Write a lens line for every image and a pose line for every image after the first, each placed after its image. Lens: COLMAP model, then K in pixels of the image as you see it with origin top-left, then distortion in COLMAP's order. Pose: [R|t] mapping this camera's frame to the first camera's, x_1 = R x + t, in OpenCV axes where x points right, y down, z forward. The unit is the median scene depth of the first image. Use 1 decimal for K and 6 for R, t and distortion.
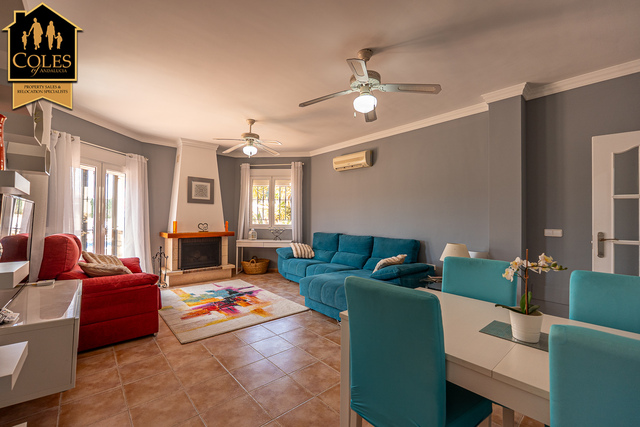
lens RADIAL K [[271.2, 0, 318.6], [0, 271.2, 215.1], [0, 0, 1]] dist [-0.002585, -0.000450]
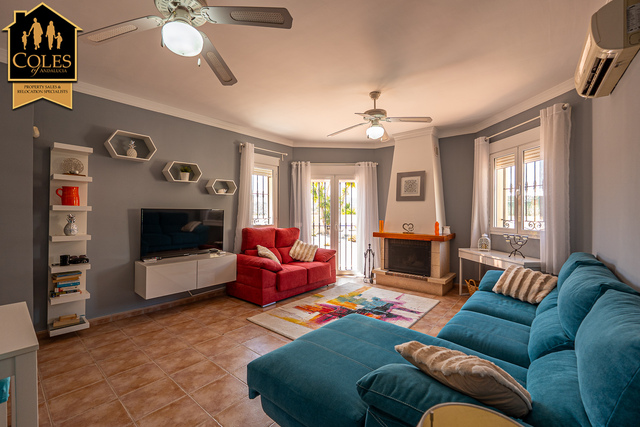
lens RADIAL K [[271.2, 0, 318.6], [0, 271.2, 215.1], [0, 0, 1]] dist [-0.002585, -0.000450]
pose [[0.159119, 0.003173, -0.987254, 0.423156], [0.009408, 0.999945, 0.004730, -0.004464], [0.987215, -0.010040, 0.159080, 0.609602]]
